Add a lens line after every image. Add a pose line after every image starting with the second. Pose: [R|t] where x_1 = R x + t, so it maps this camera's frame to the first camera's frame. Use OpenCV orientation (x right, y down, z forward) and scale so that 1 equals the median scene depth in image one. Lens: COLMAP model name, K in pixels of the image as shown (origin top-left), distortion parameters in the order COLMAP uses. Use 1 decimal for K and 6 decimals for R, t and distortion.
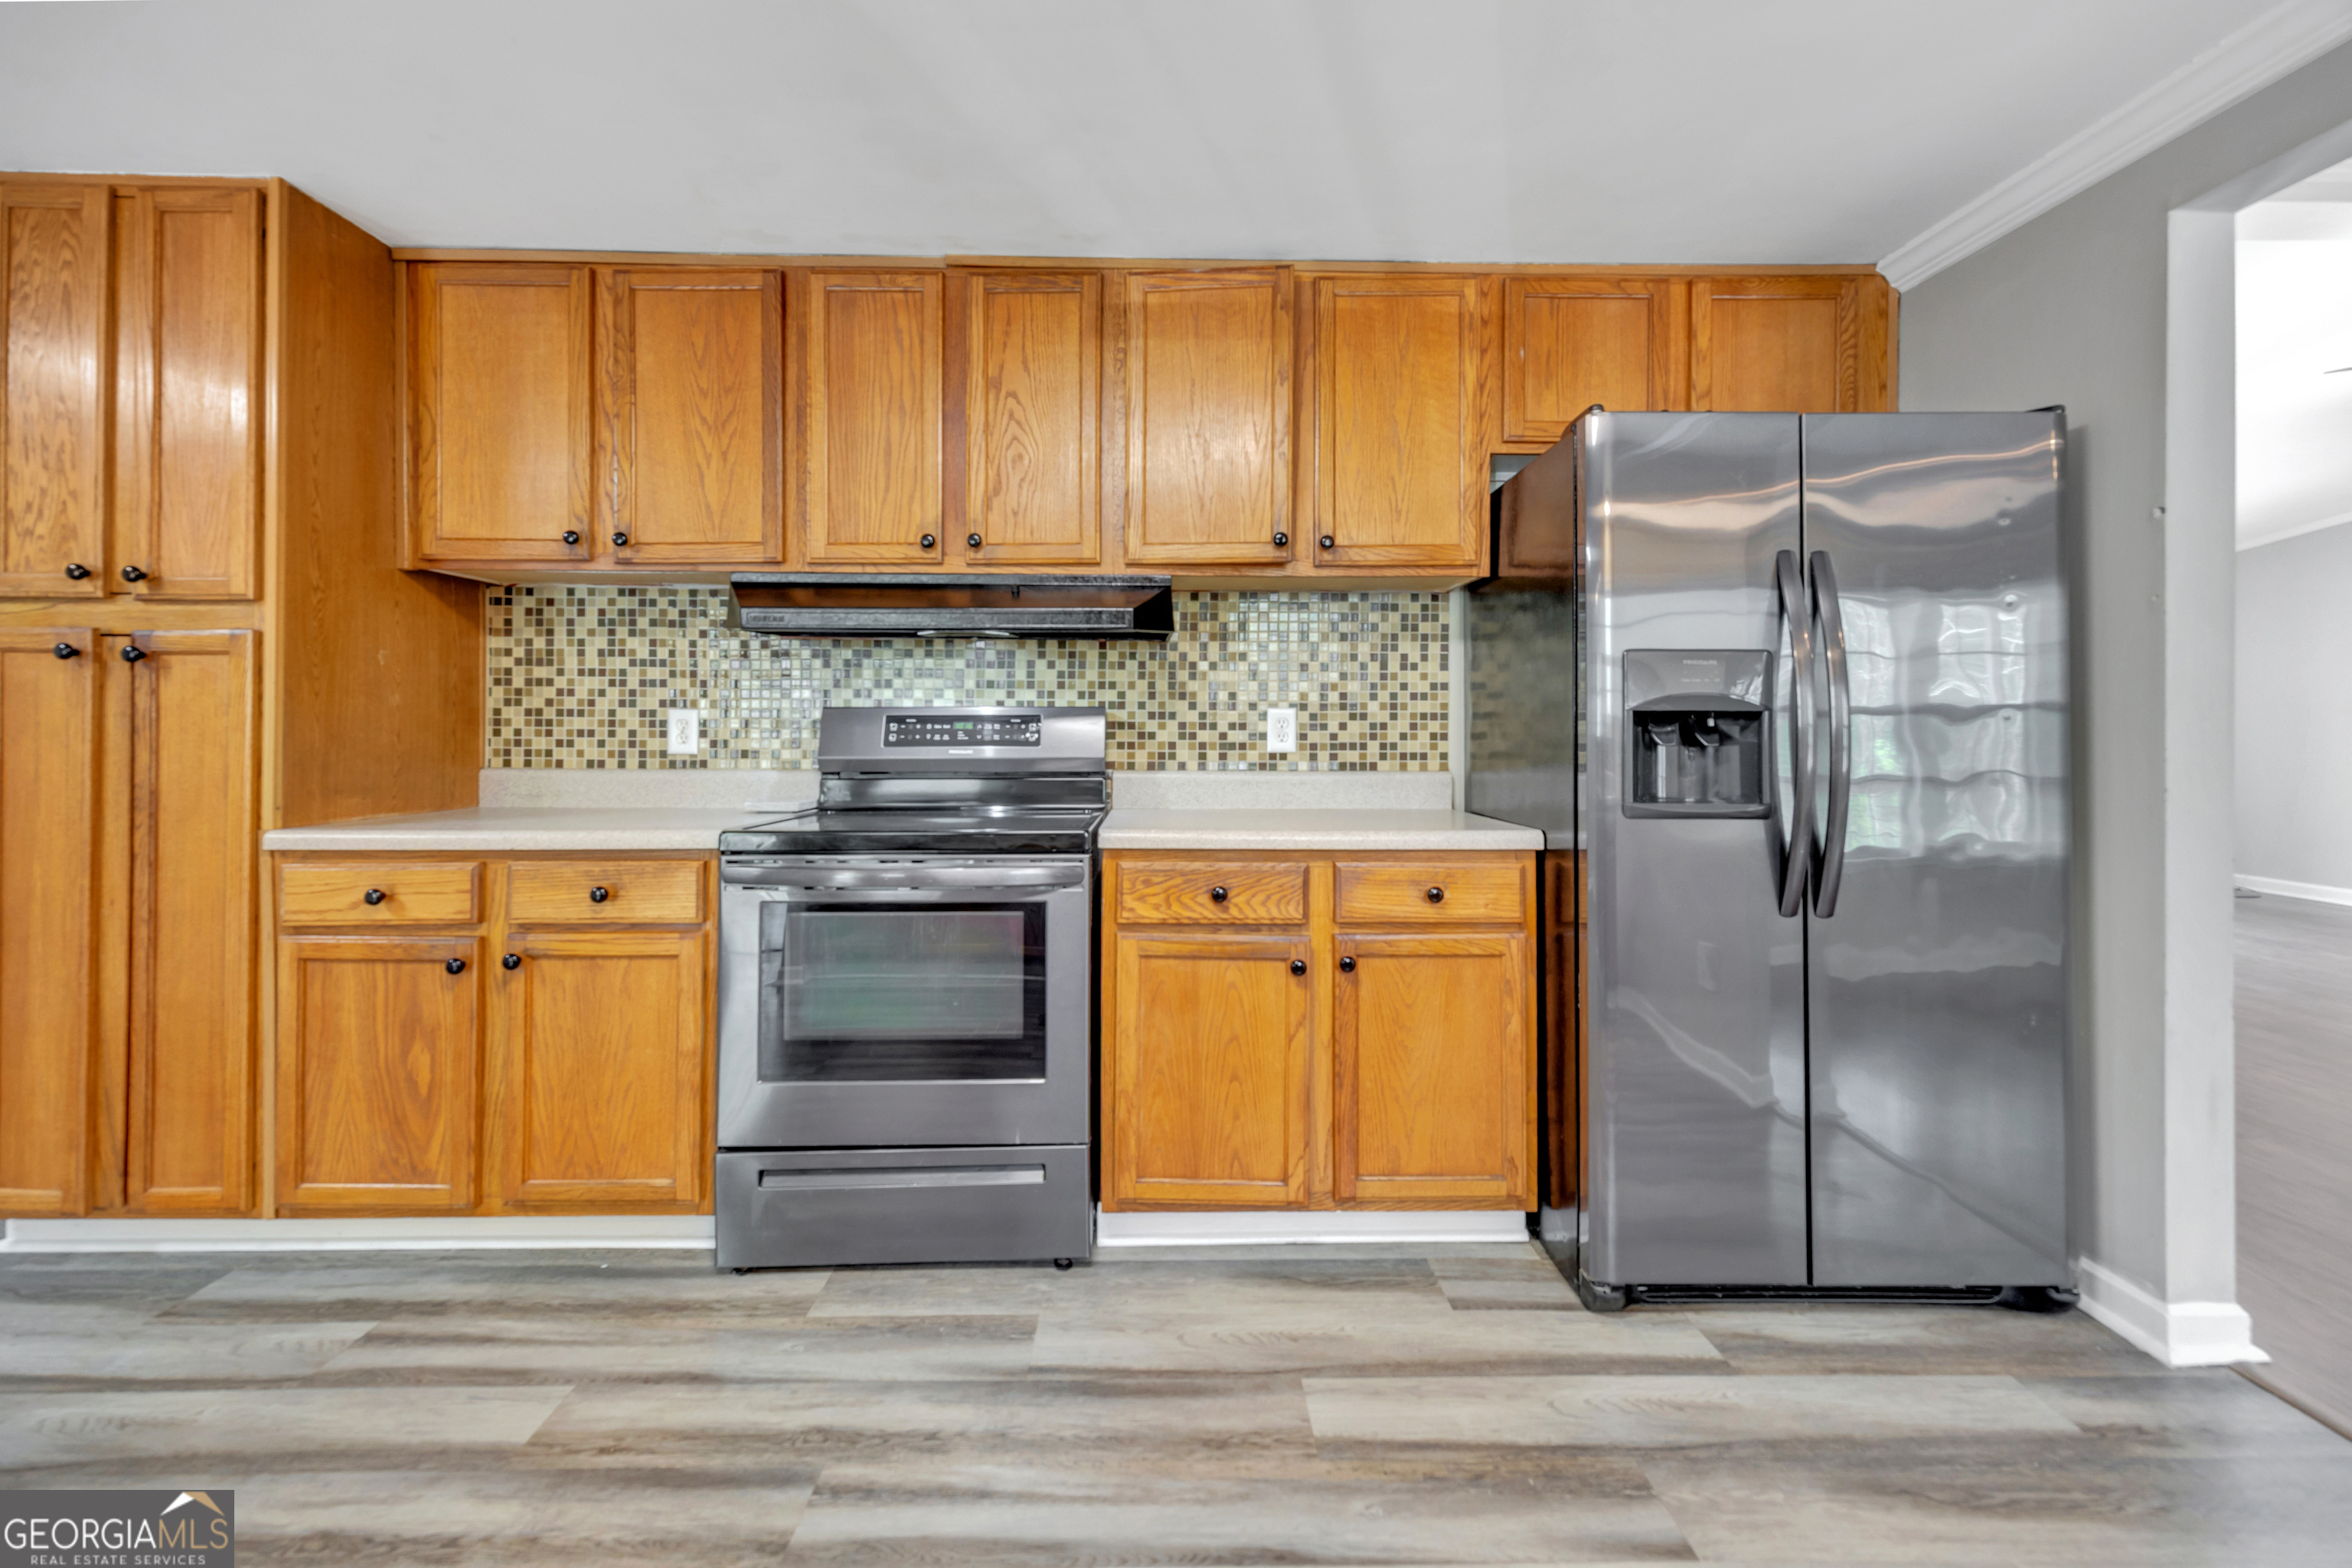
lens RADIAL K [[939.7, 0, 1164.7], [0, 939.7, 721.5], [0, 0, 1]] dist [0.001727, -0.000020]
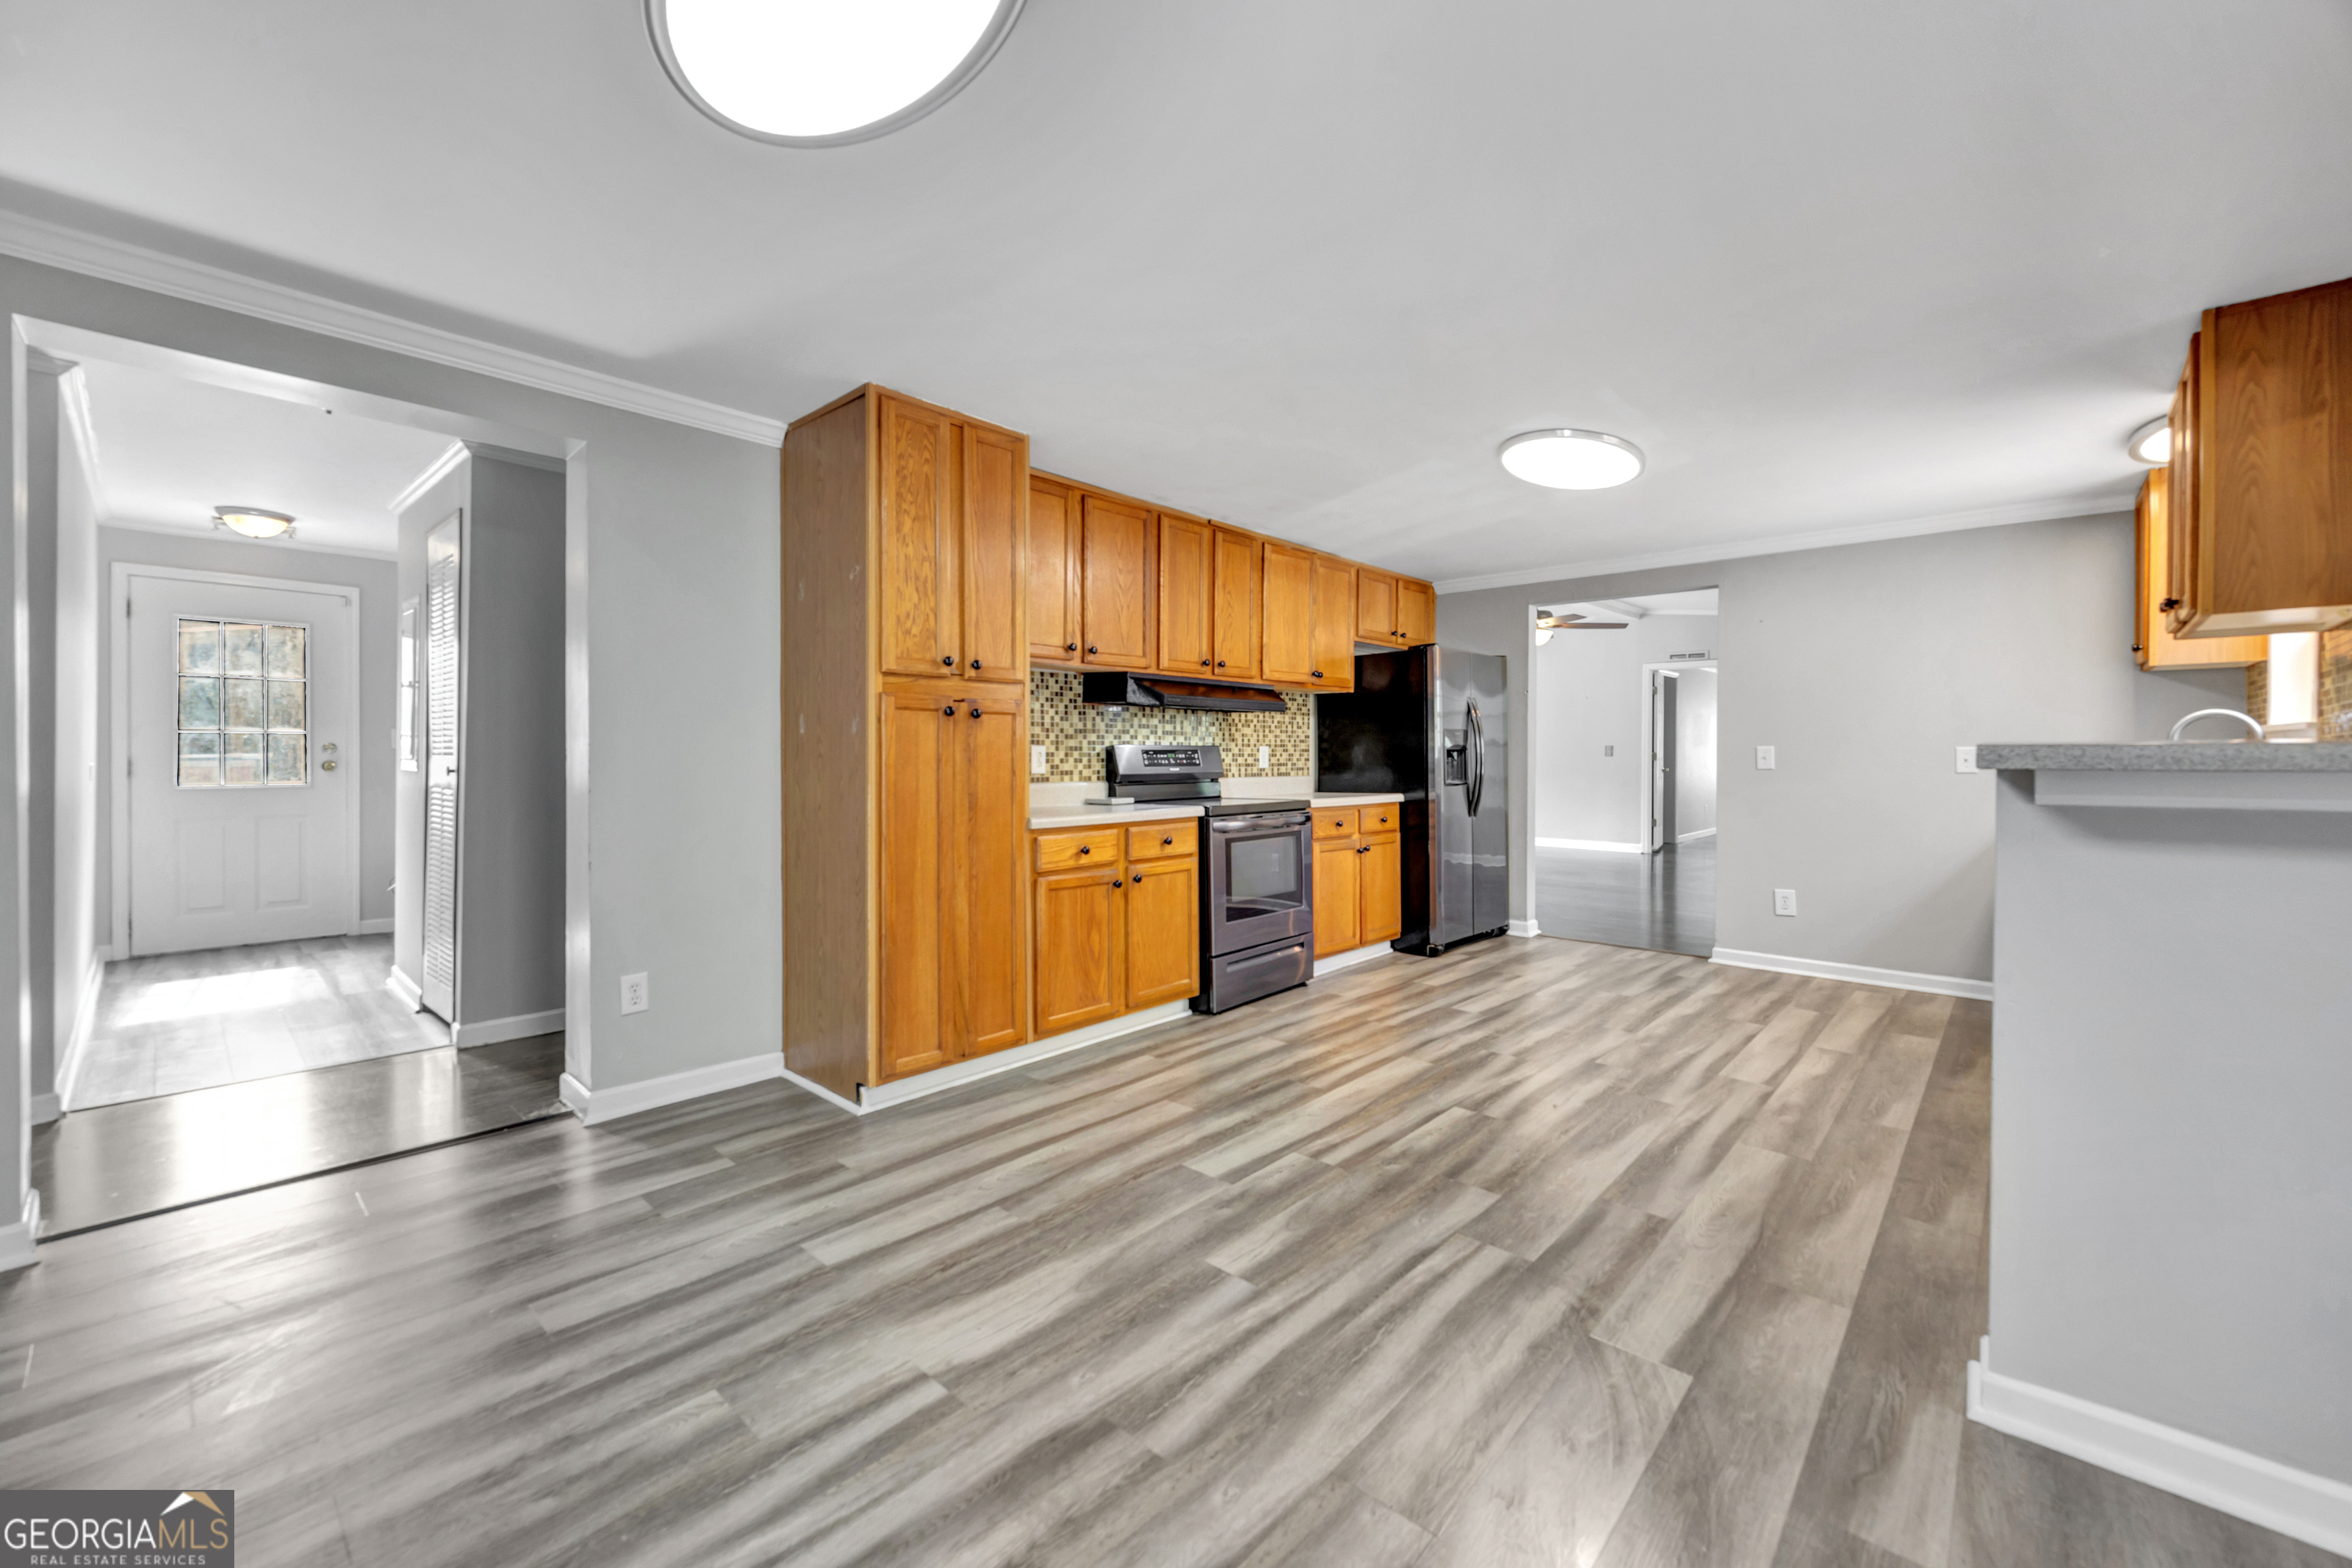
lens RADIAL K [[943.4, 0, 1170.4], [0, 943.4, 759.5], [0, 0, 1]] dist [0.000093, 0.000000]
pose [[0.688229, -0.005655, 0.725471, -1.997800], [-0.004310, 0.999920, 0.011882, -0.012271], [-0.725480, -0.011305, 0.688150, -0.364670]]
